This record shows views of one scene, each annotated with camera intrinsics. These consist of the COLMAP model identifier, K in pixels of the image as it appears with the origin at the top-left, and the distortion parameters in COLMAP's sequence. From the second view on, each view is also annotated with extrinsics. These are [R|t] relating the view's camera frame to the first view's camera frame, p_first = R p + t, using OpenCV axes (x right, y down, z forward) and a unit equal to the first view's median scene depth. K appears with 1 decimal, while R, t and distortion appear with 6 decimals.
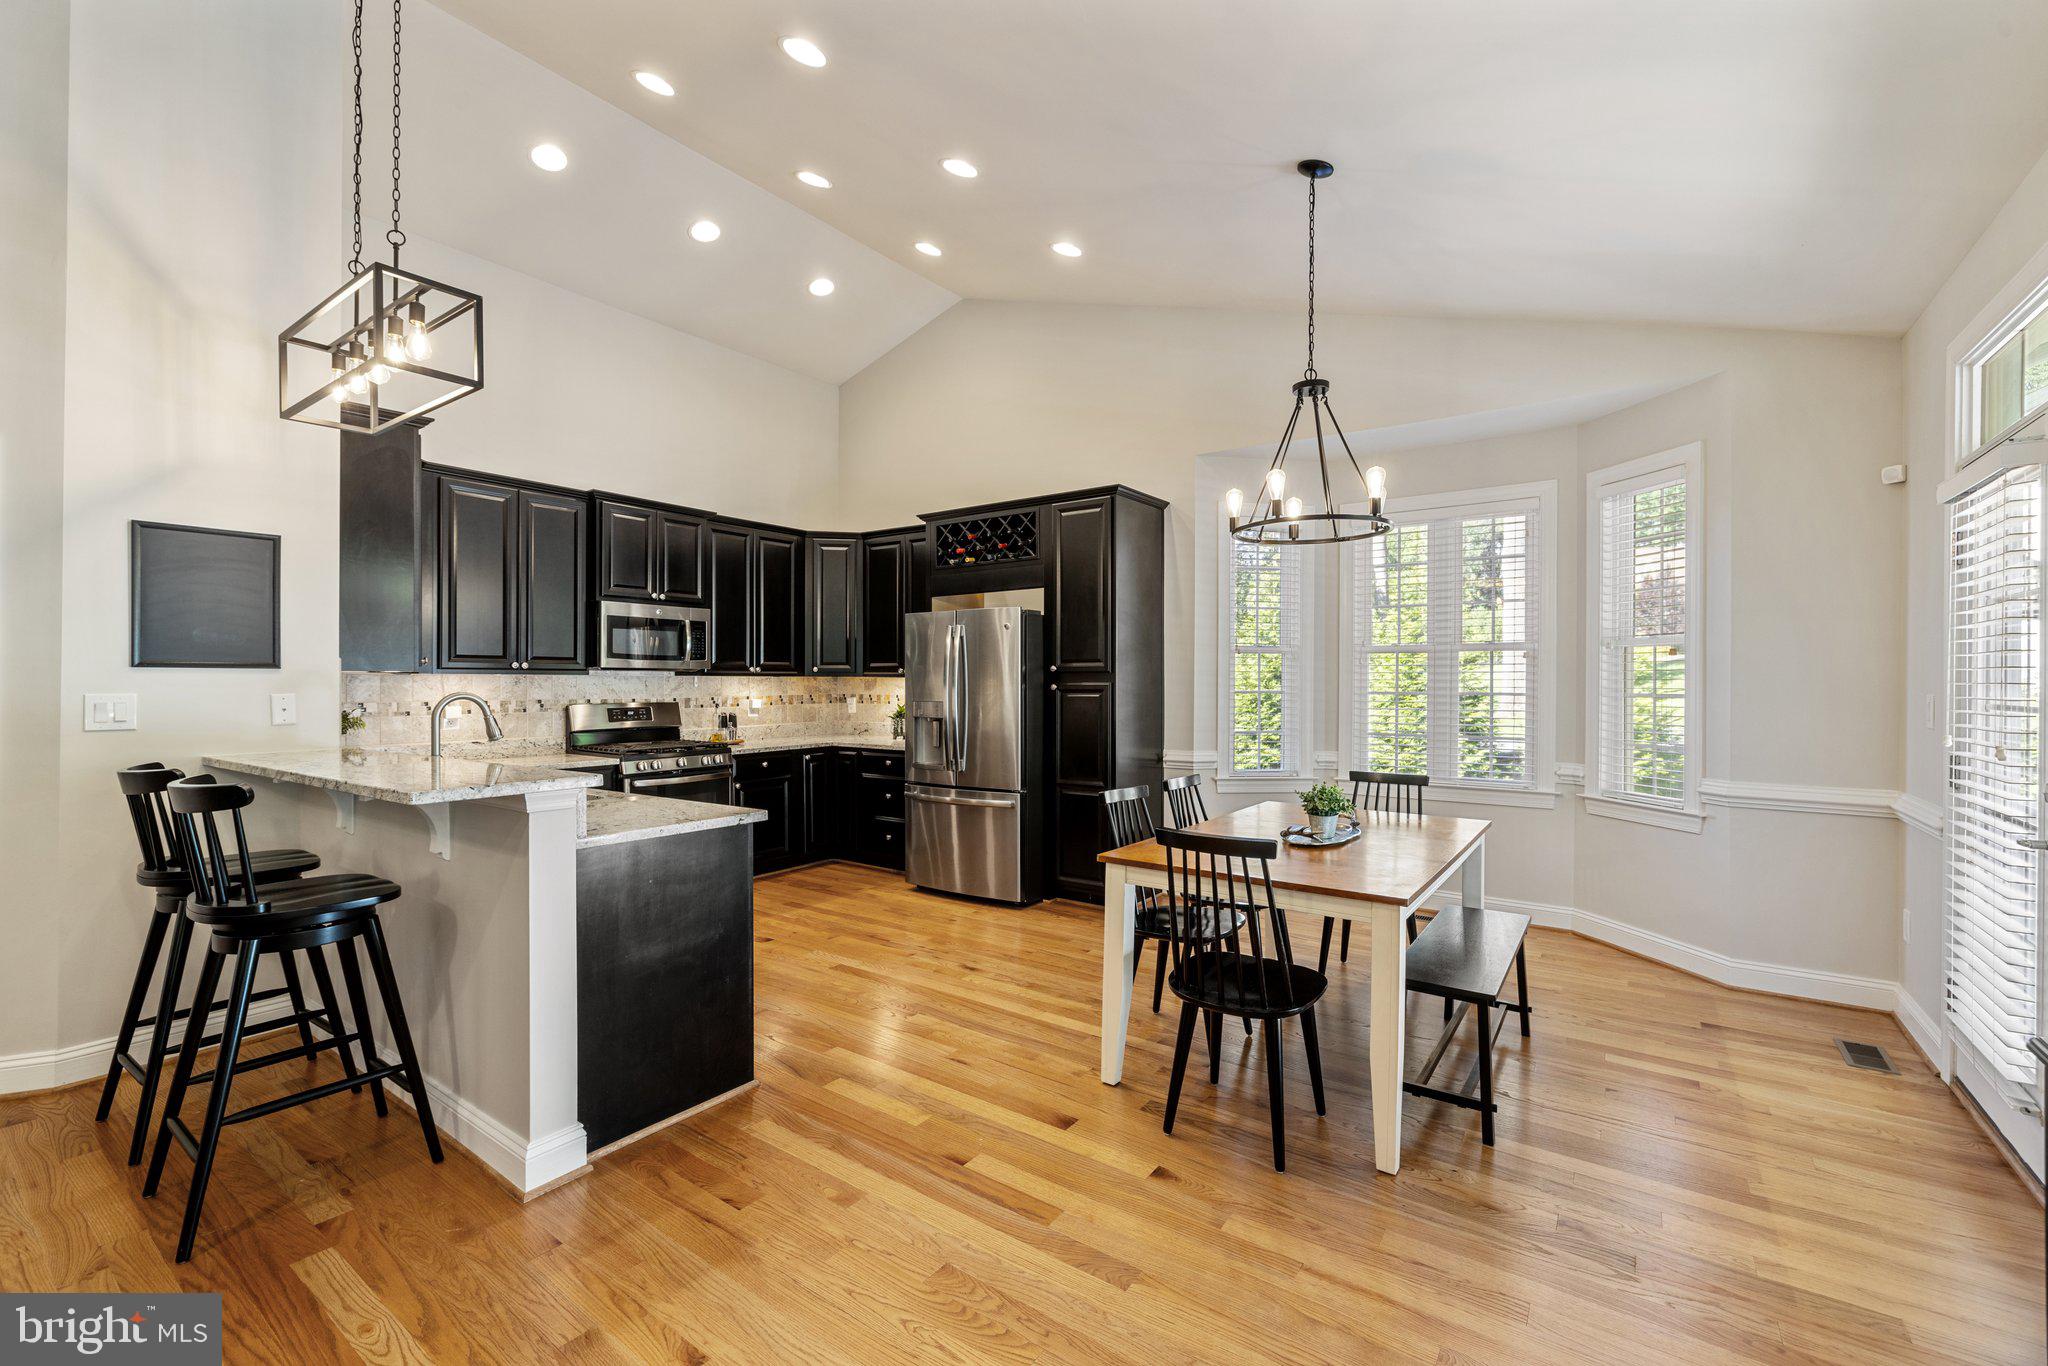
lens RADIAL K [[867.3, 0, 1015.9], [0, 867.3, 678.6], [0, 0, 1]] dist [0.004245, 0.000097]
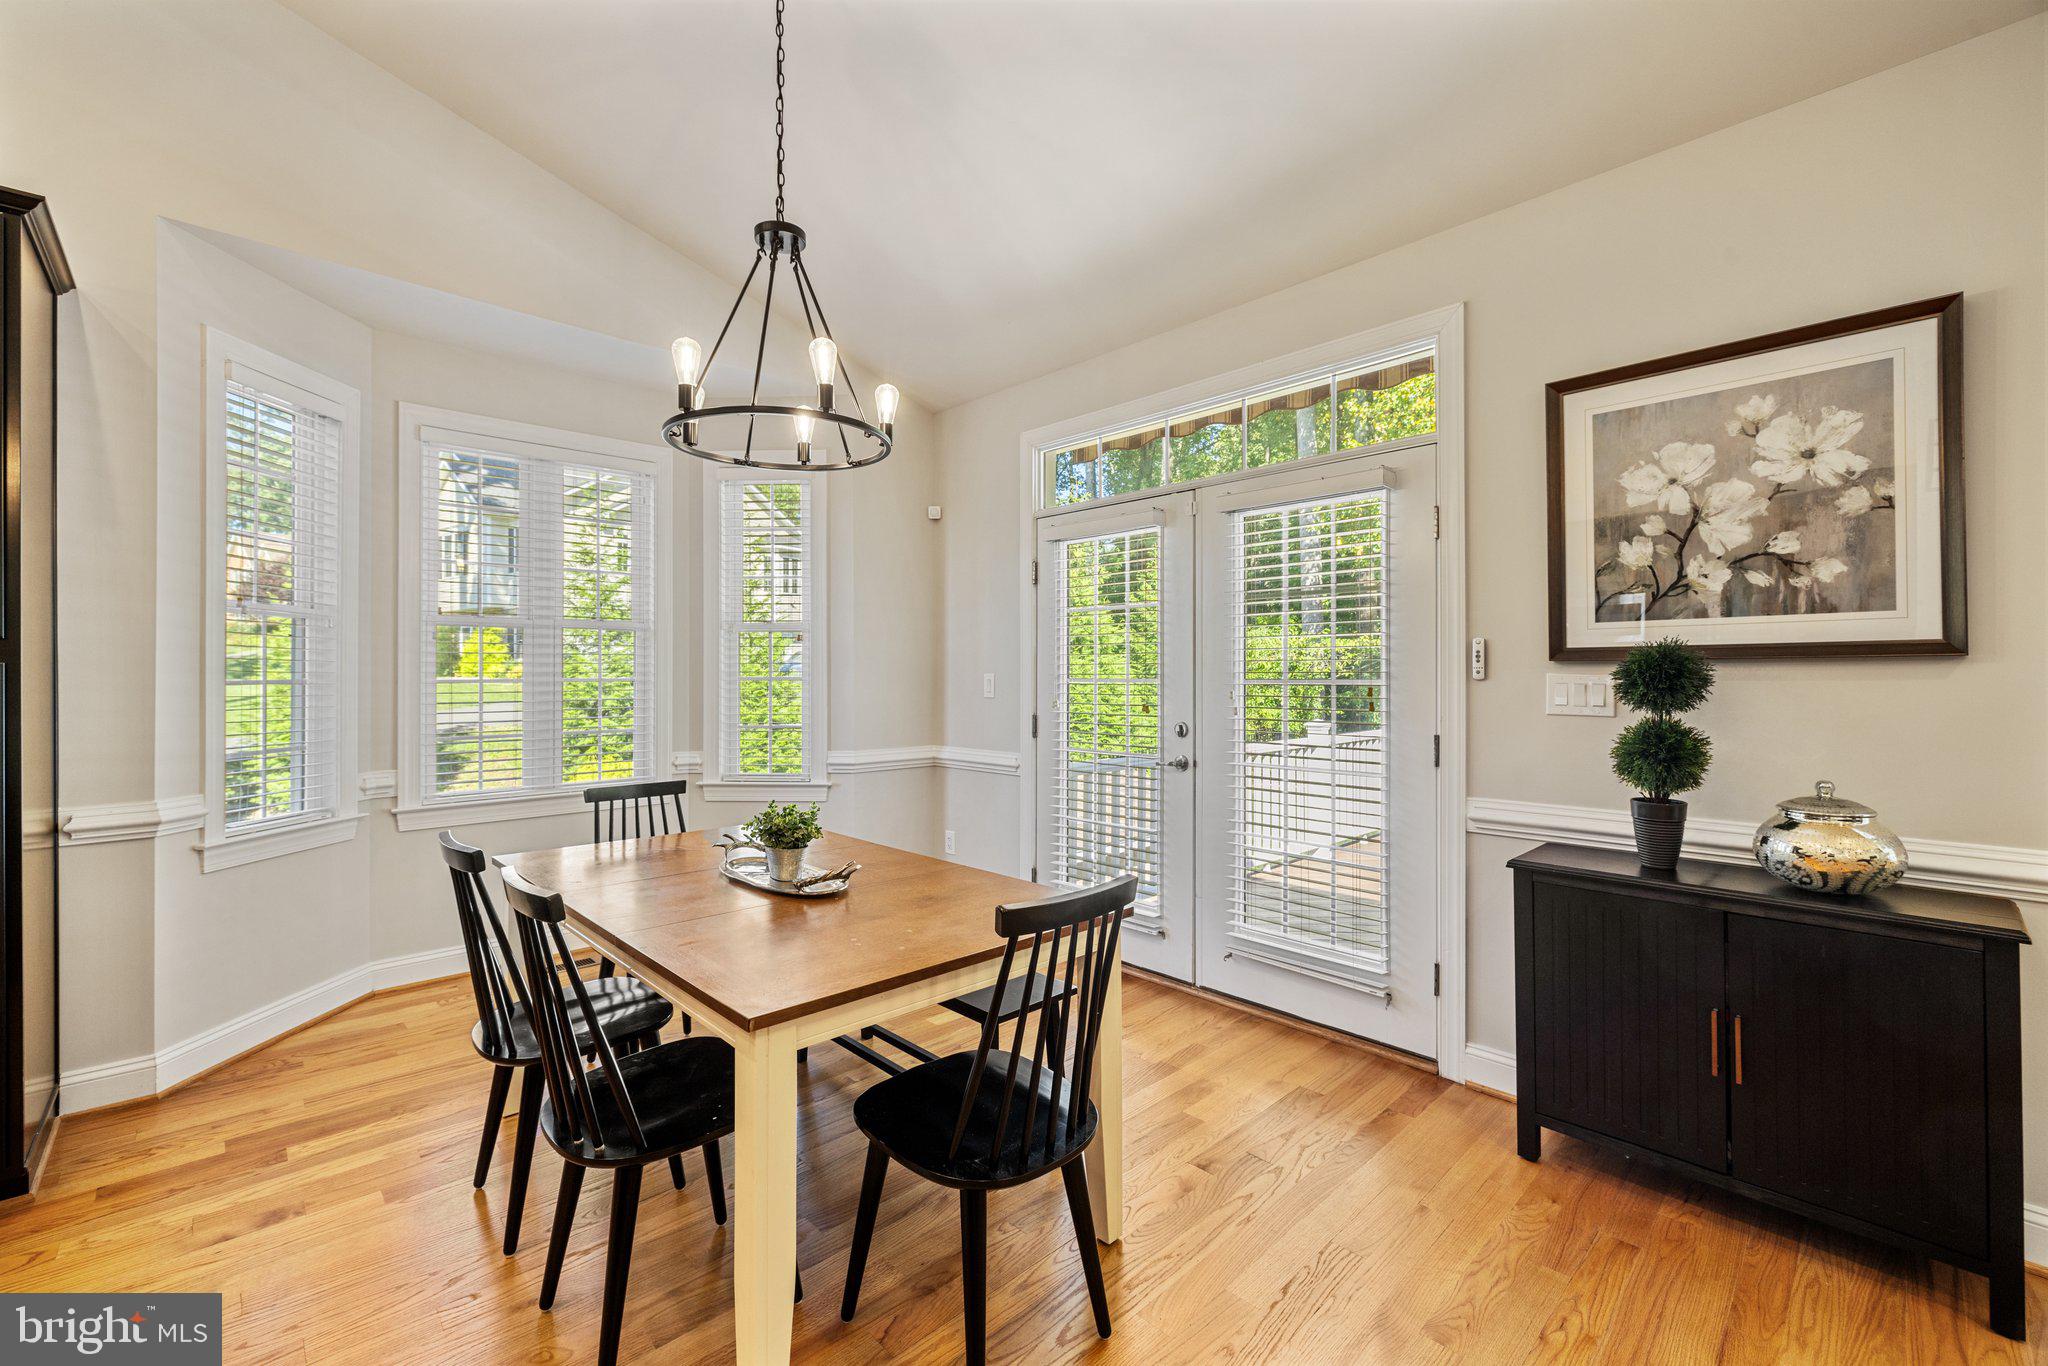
lens RADIAL K [[855.0, 0, 999.2], [0, 855.0, 670.5], [0, 0, 1]] dist [0.003356, 0.000059]
pose [[0.197232, -0.000145, 0.980357, -0.200840], [0.000048, 1.000000, 0.000139, 0.008211], [-0.980357, 0.000020, 0.197232, 0.455921]]
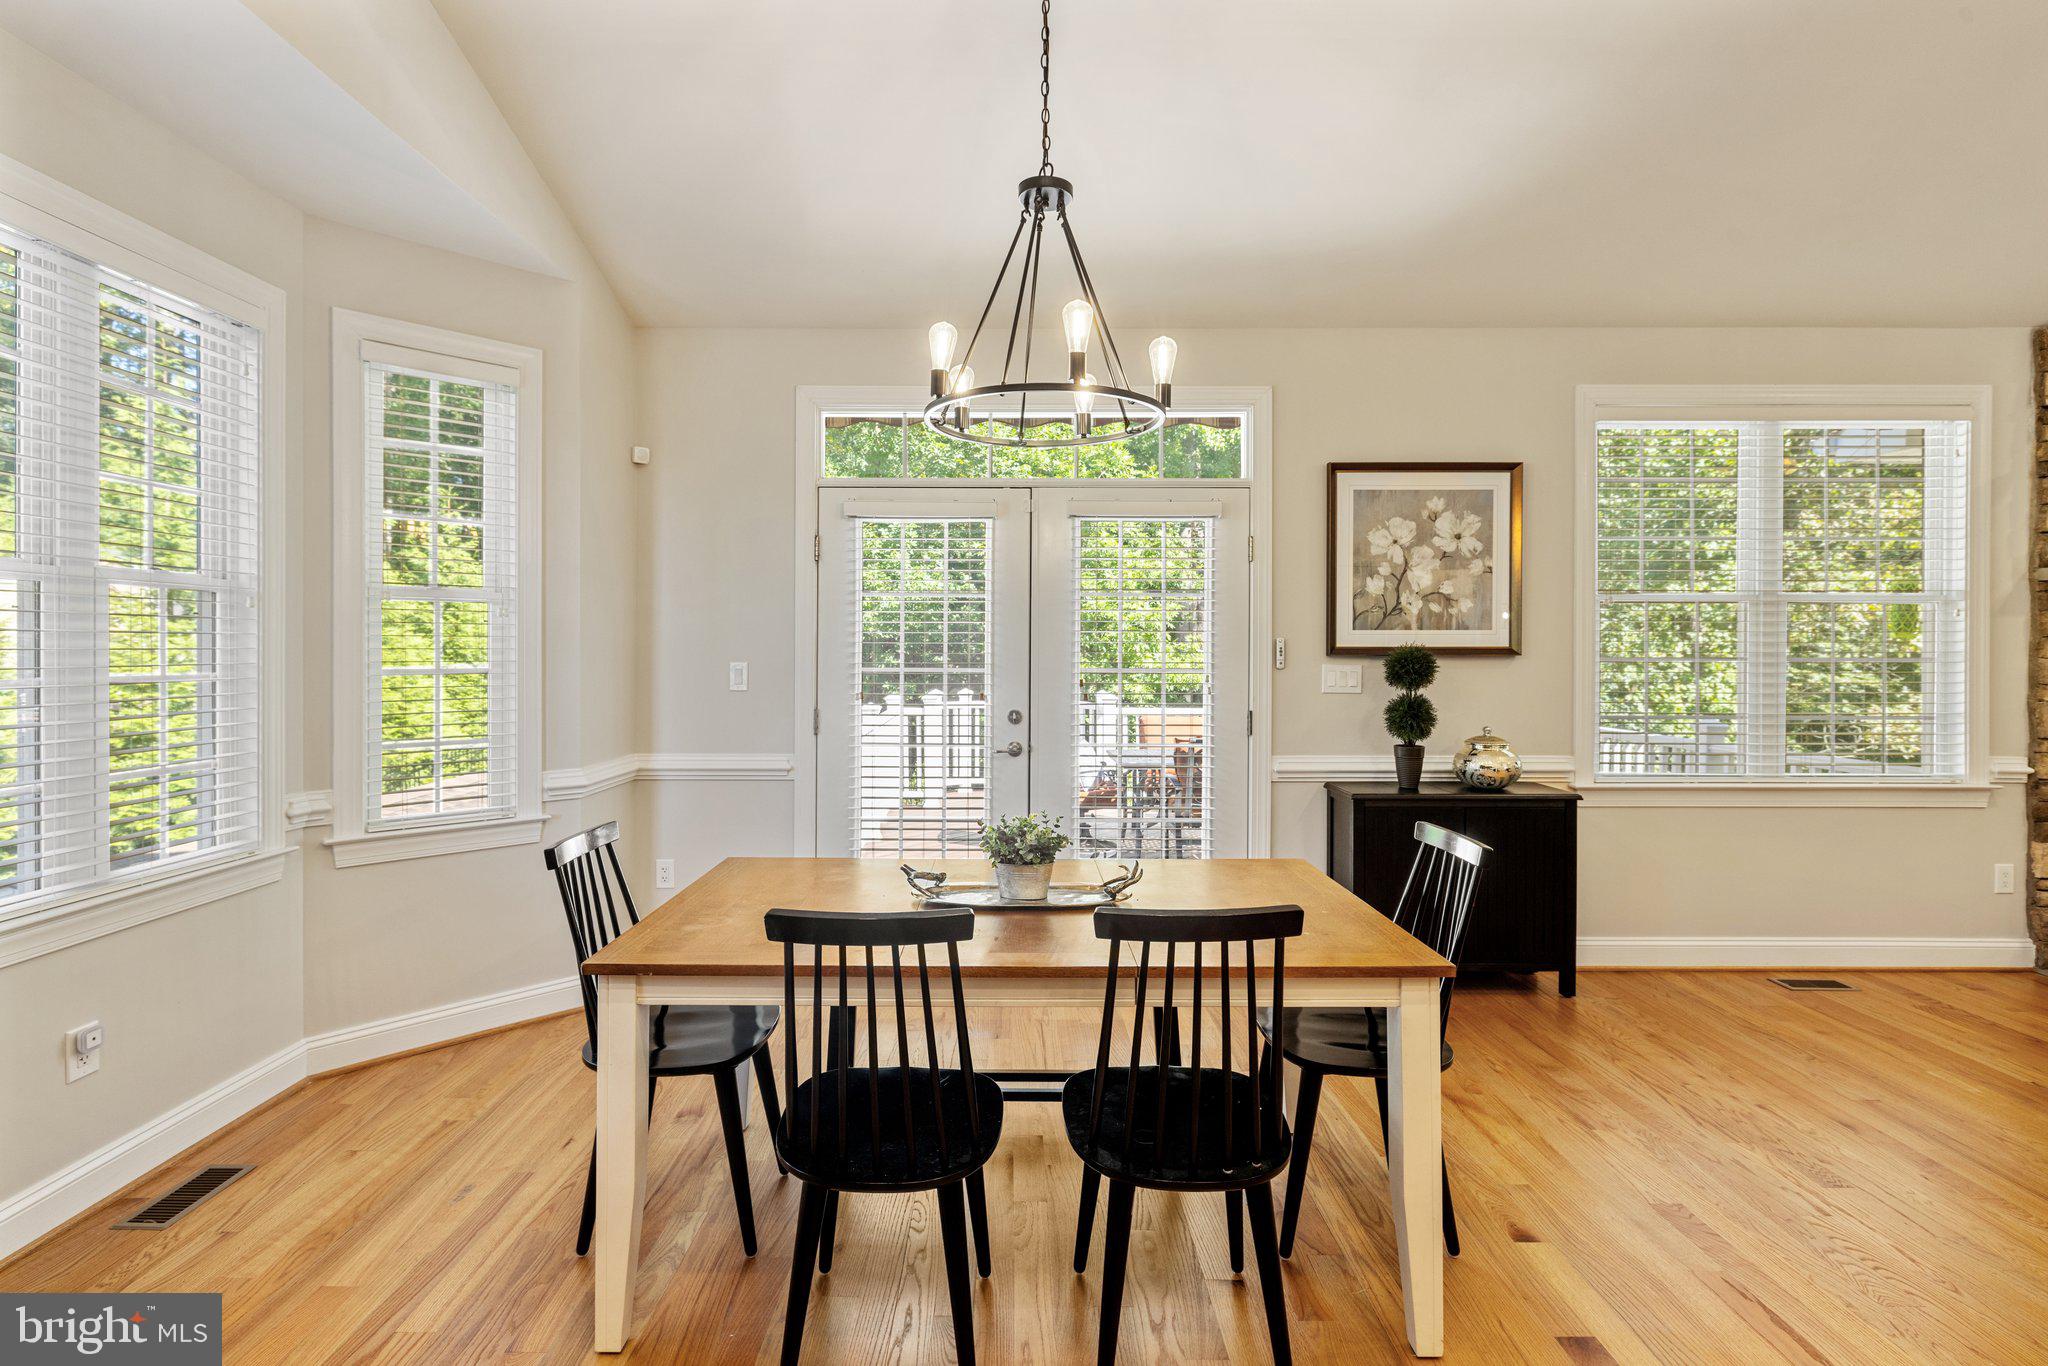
lens RADIAL K [[945.4, 0, 1018.2], [0, 945.4, 674.8], [0, 0, 1]] dist [0.002190, 0.000611]
pose [[-0.583762, -0.018092, 0.811723, -0.138588], [-0.005780, 0.999819, 0.018128, 0.005621], [-0.811904, 0.005891, -0.583761, 0.928205]]
